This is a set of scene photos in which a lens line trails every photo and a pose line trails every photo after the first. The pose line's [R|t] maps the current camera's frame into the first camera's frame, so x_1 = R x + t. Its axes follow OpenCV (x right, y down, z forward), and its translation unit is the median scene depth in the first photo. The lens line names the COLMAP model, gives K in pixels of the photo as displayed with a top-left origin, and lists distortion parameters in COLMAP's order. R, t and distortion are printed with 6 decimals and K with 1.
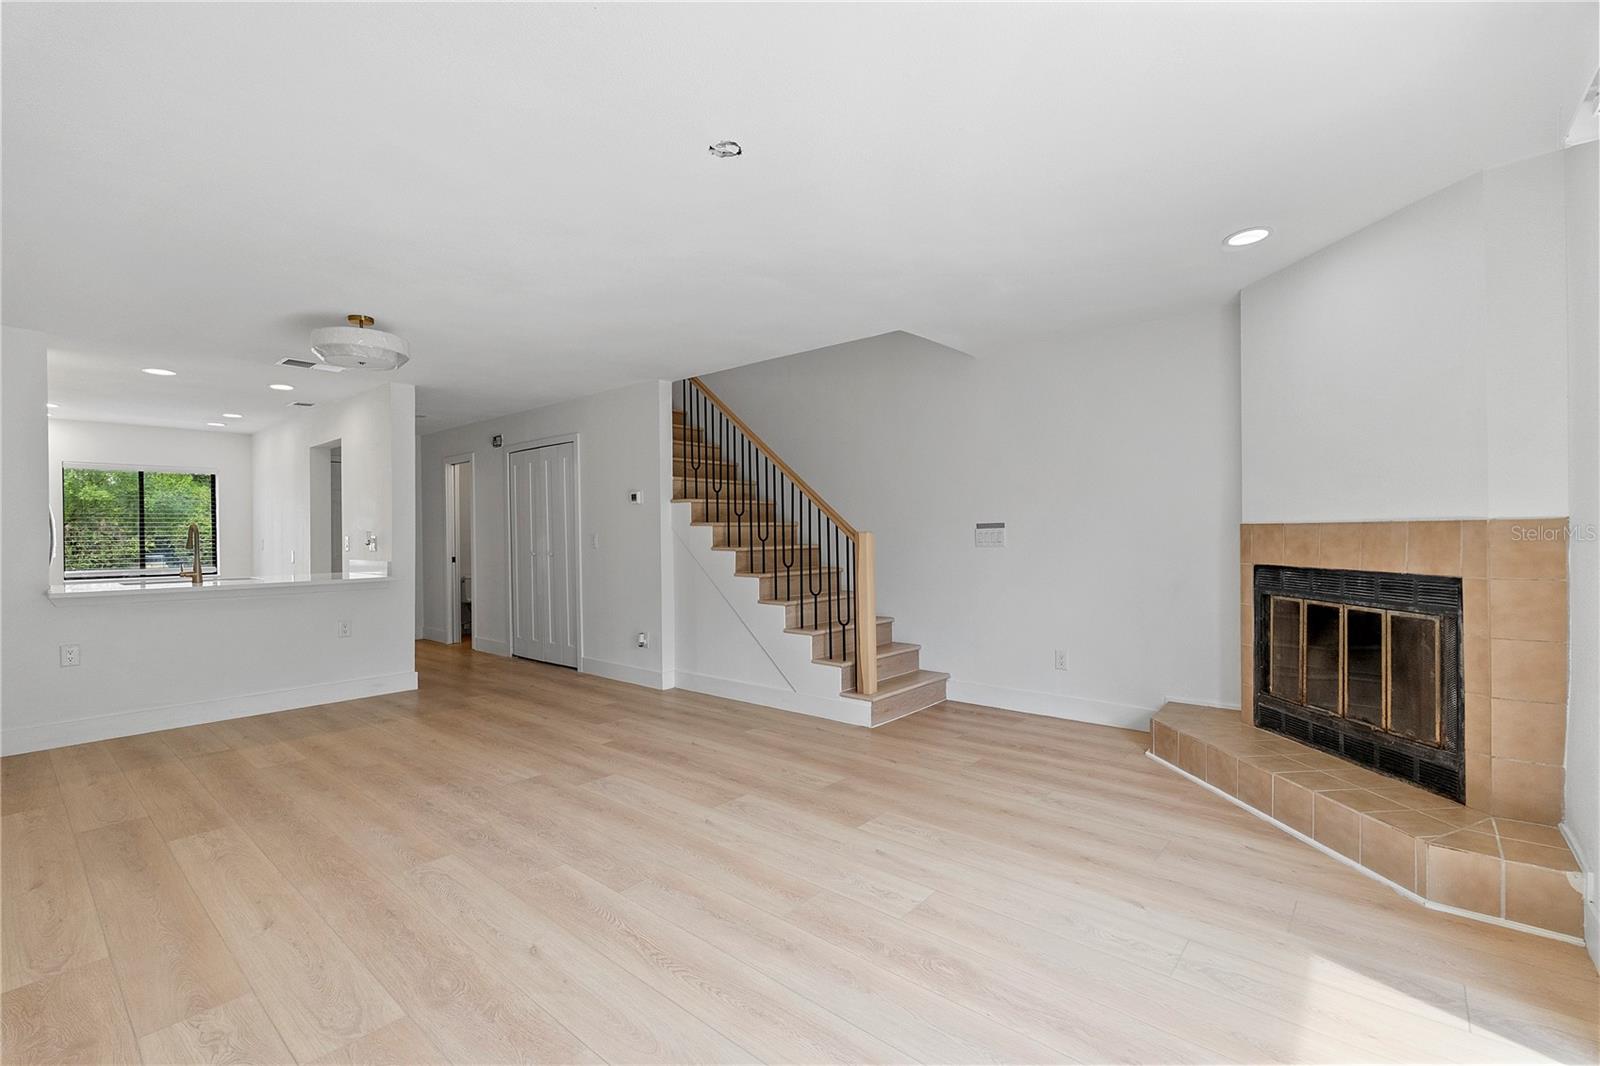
lens RADIAL K [[702.3, 0, 800.0], [0, 702.3, 533.0], [0, 0, 1]] dist [-0.003515, -0.000062]
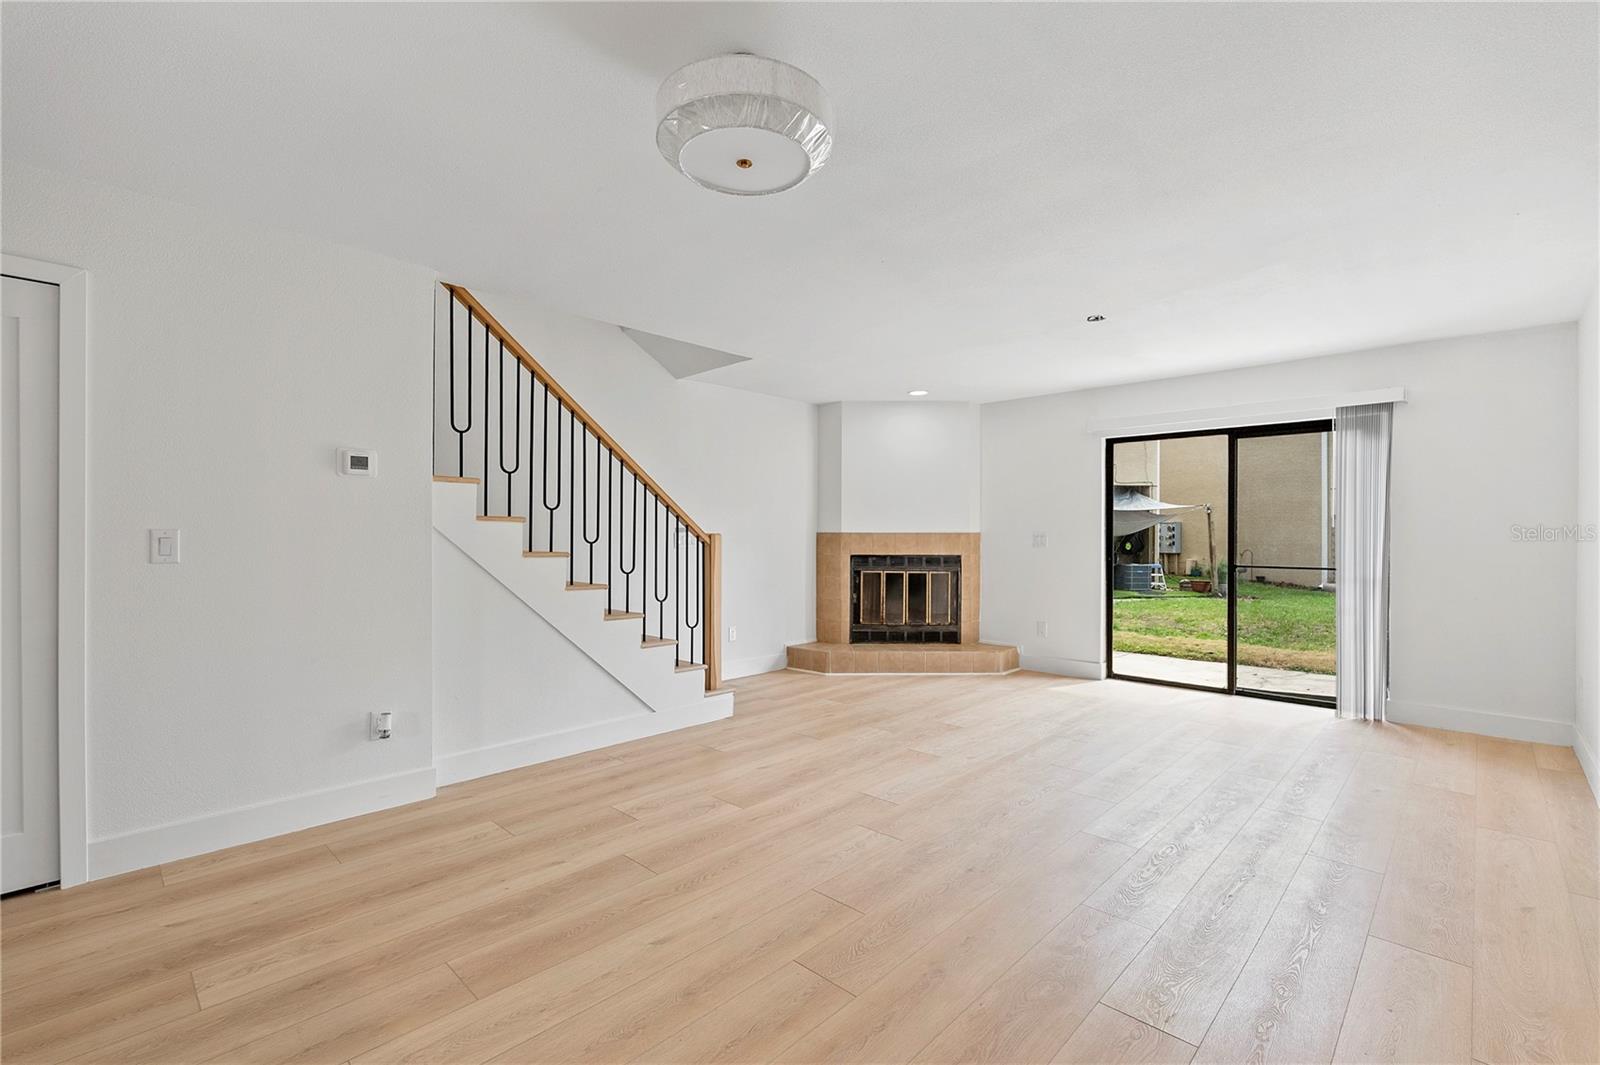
lens RADIAL K [[702.3, 0, 800.0], [0, 702.3, 532.5], [0, 0, 1]] dist [-0.003515, -0.000062]
pose [[0.064207, 0.015845, 0.997811, -1.255958], [-0.001444, 0.999874, -0.015785, 0.016168], [-0.997936, -0.000427, 0.064222, 1.071269]]
